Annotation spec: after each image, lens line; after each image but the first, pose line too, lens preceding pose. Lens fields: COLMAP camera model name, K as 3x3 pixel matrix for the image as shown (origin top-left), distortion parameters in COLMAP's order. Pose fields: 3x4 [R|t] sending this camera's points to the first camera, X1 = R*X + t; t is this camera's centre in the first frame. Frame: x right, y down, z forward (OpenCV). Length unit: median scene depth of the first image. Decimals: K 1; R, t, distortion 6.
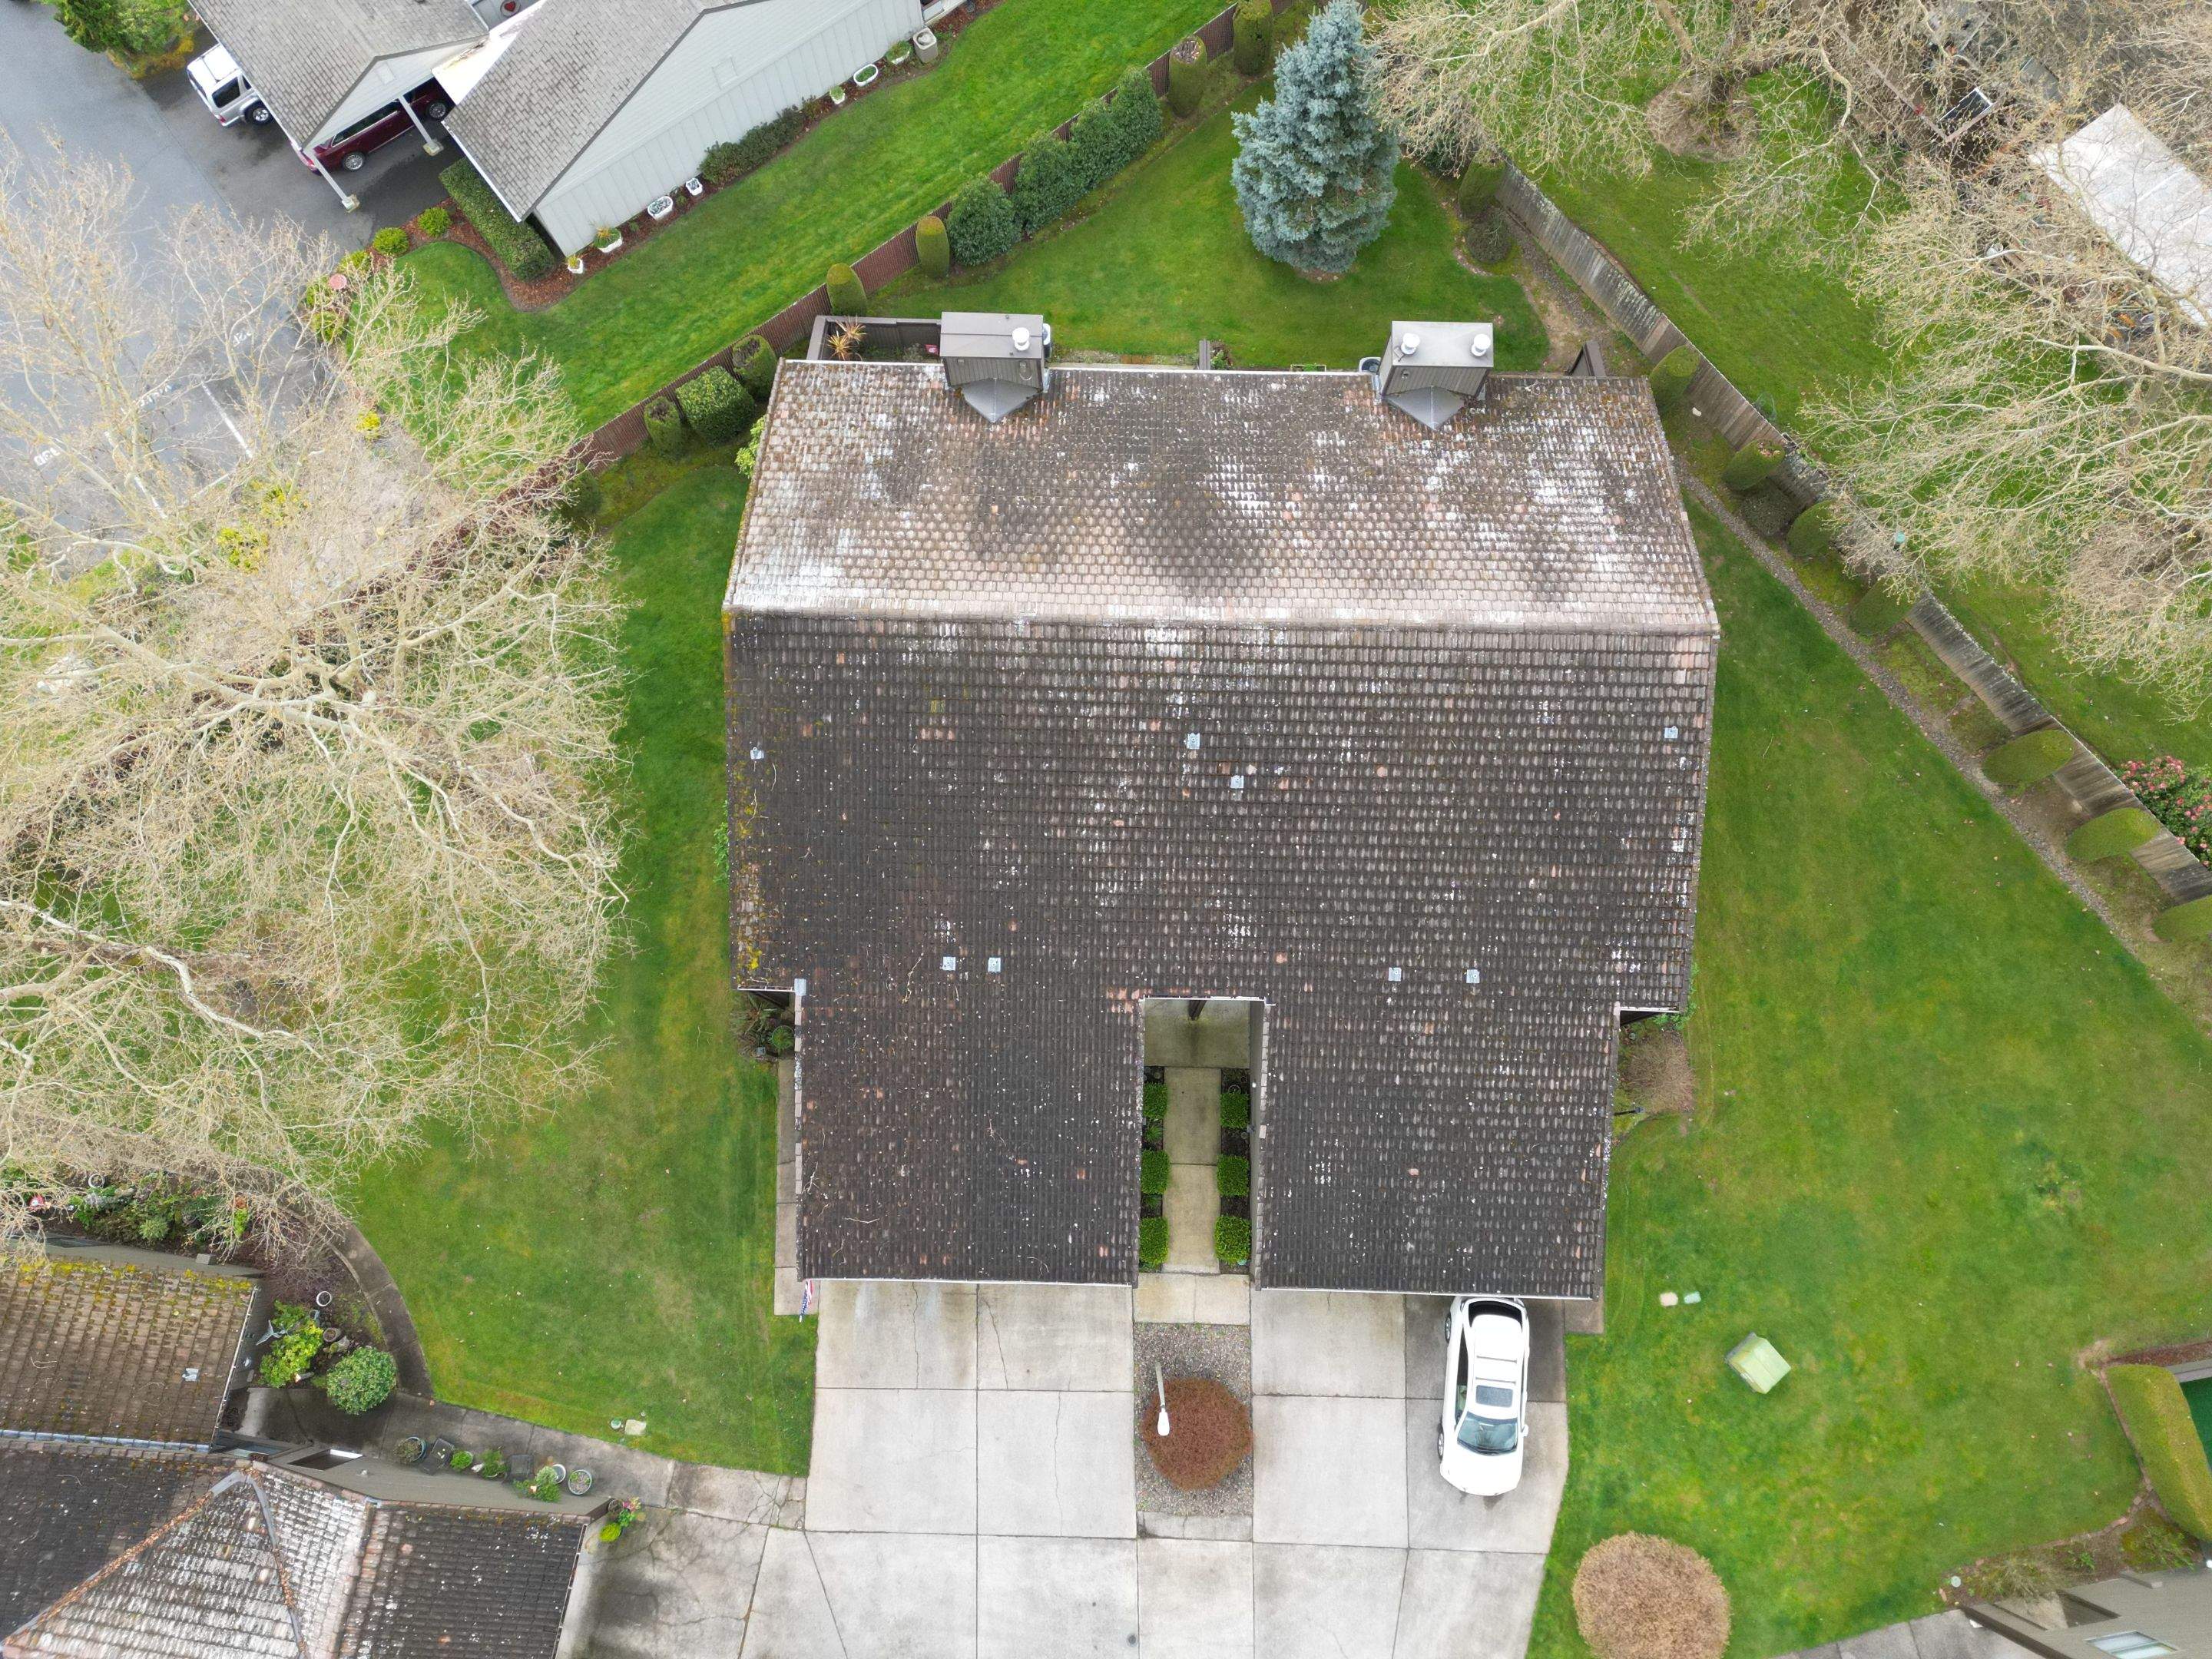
lens RADIAL K [[1524.2, 0, 1114.8], [0, 1524.2, 835.6], [0, 0, 1]] dist [0.020604, -0.008351]
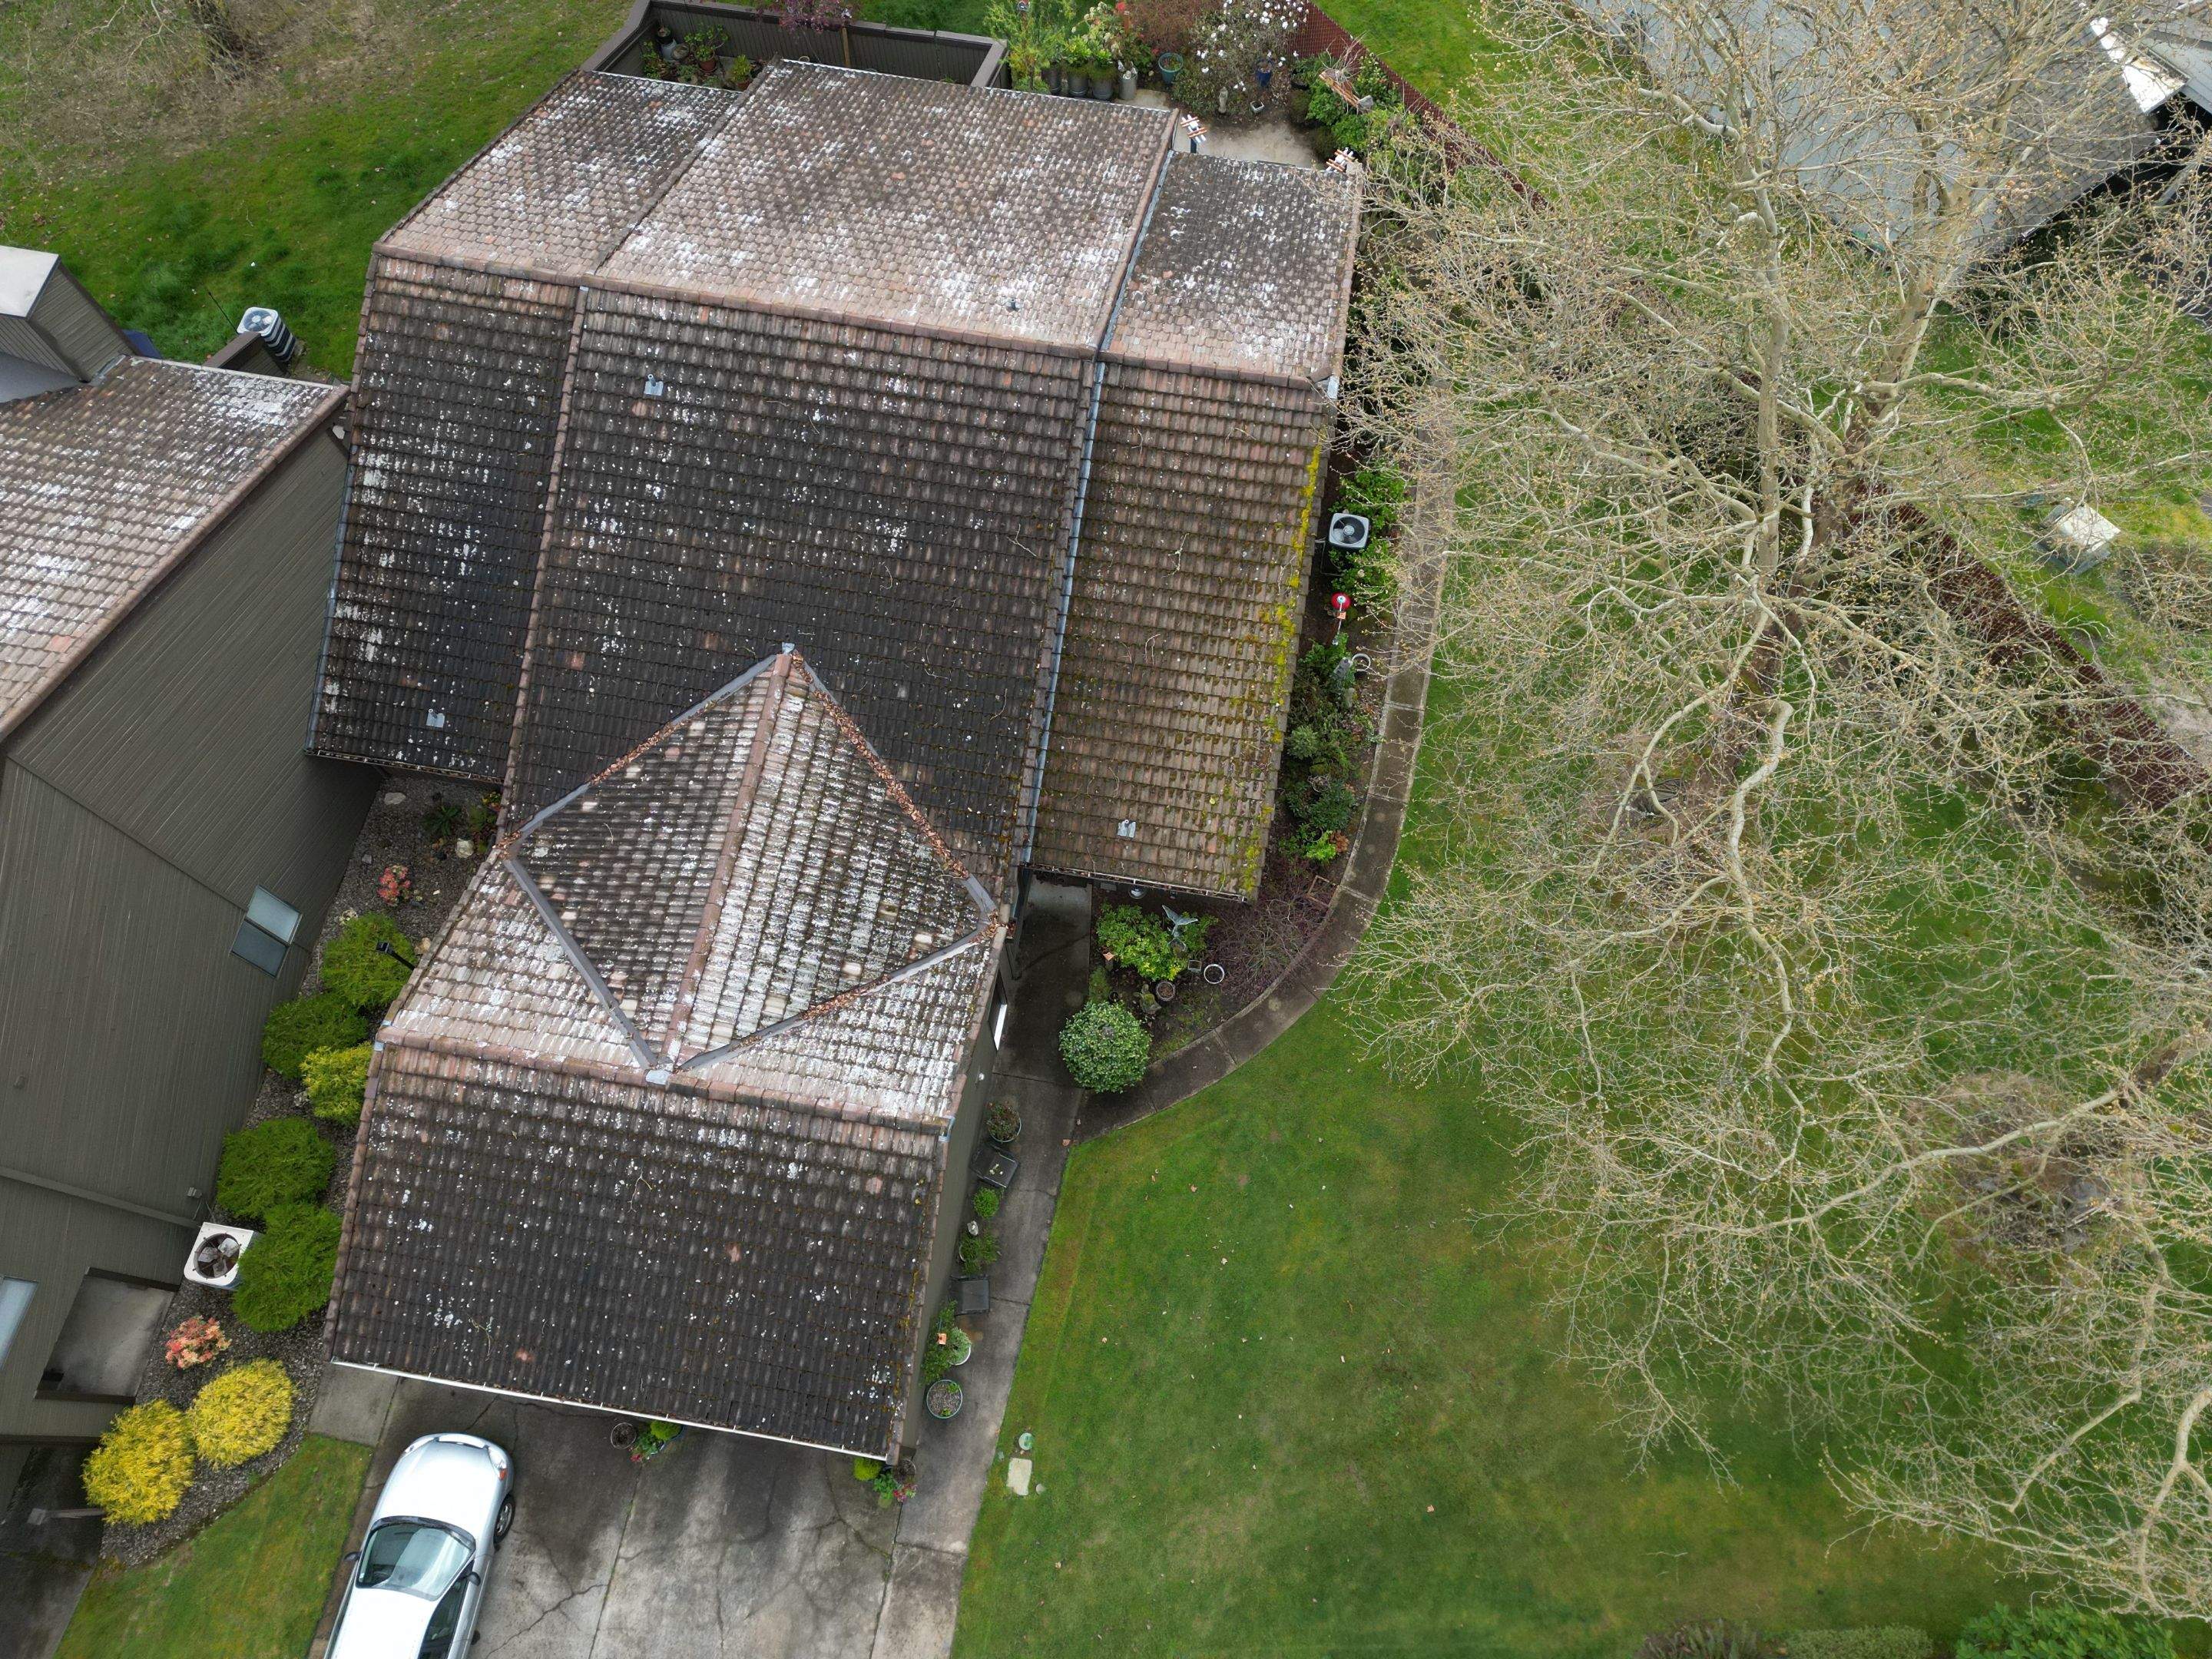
lens RADIAL K [[1524.2, 0, 1108.9], [0, 1524.2, 826.0], [0, 0, 1]] dist [0.020604, -0.008351]
pose [[-0.007181, 0.914206, -0.405187, -0.341032], [-0.973141, 0.086848, 0.213199, 0.223627], [0.230097, 0.395835, 0.889028, 0.405797]]
